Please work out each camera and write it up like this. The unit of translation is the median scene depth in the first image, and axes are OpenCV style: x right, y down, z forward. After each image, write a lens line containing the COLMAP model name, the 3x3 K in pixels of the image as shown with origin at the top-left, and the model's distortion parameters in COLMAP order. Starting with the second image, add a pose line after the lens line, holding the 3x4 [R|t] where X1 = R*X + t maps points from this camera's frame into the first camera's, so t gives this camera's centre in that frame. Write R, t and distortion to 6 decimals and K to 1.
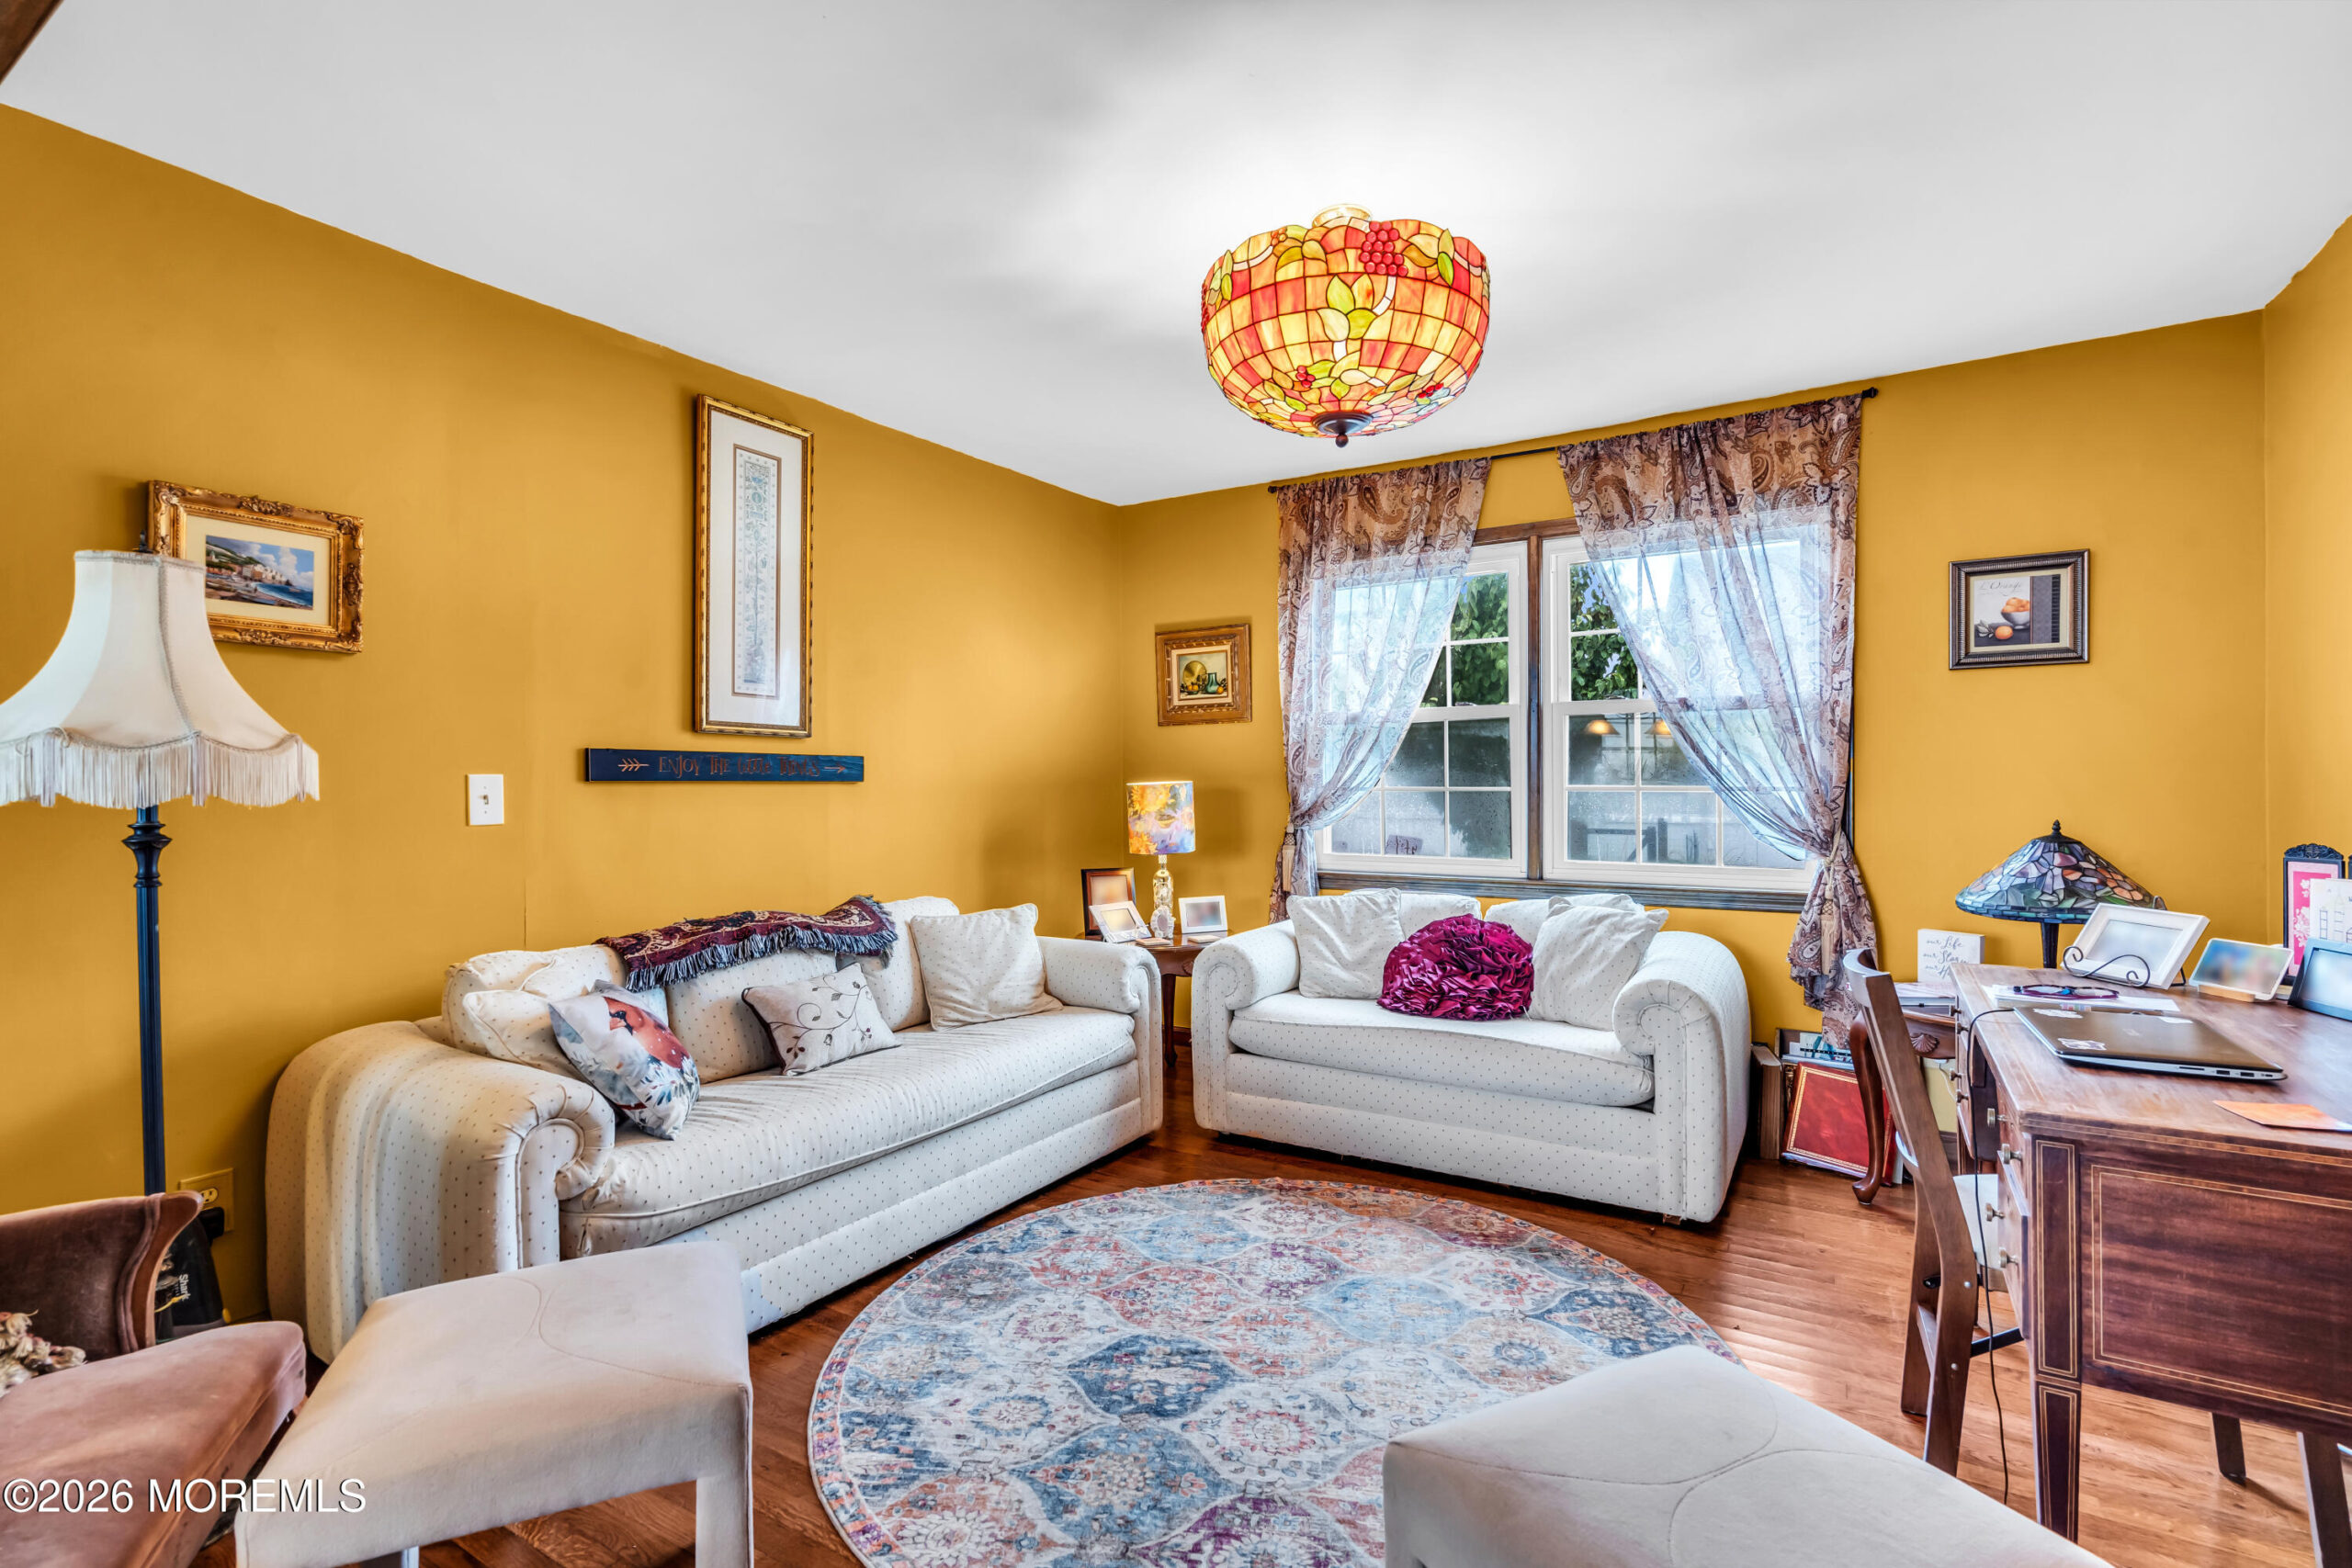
lens RADIAL K [[1058.0, 0, 1178.8], [0, 1058.0, 787.0], [0, 0, 1]] dist [0.001310, -0.000158]
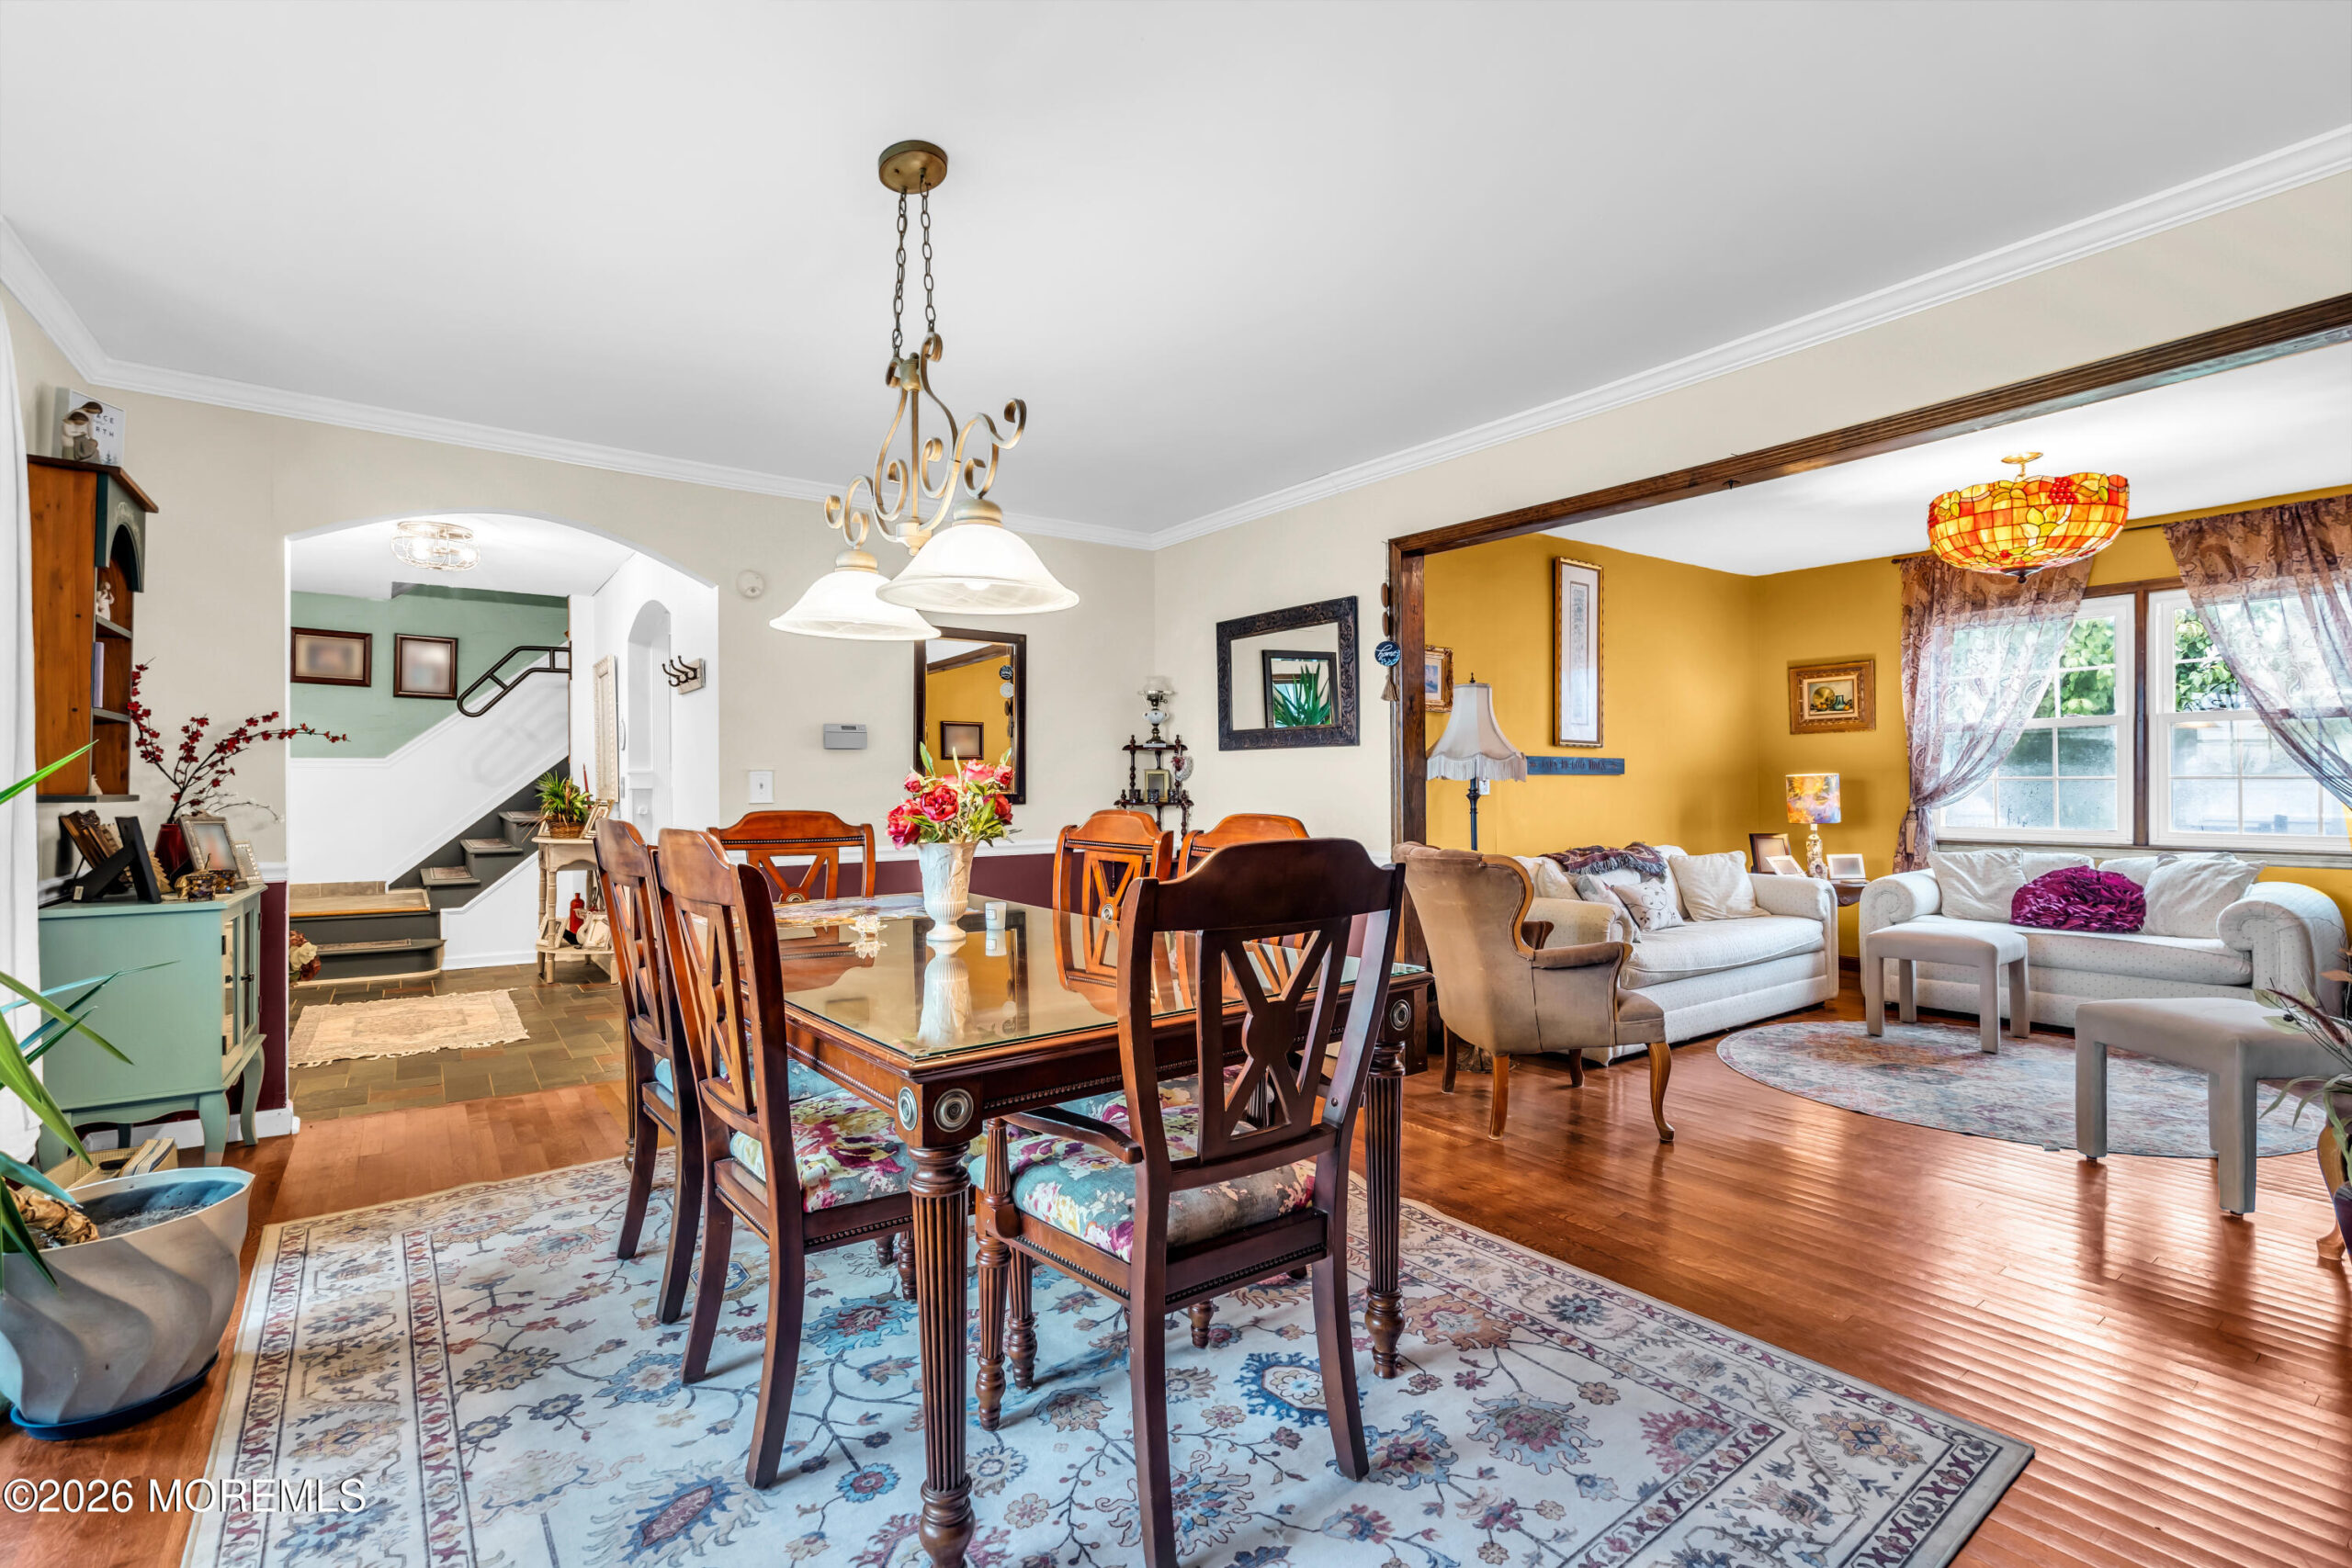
lens RADIAL K [[1058.0, 0, 1181.1], [0, 1058.0, 787.2], [0, 0, 1]] dist [0.001310, -0.000158]
pose [[0.928395, 0.001280, -0.371592, -0.323427], [-0.000751, 0.999998, 0.001569, 0.013246], [0.371594, -0.001177, 0.928395, -0.768421]]
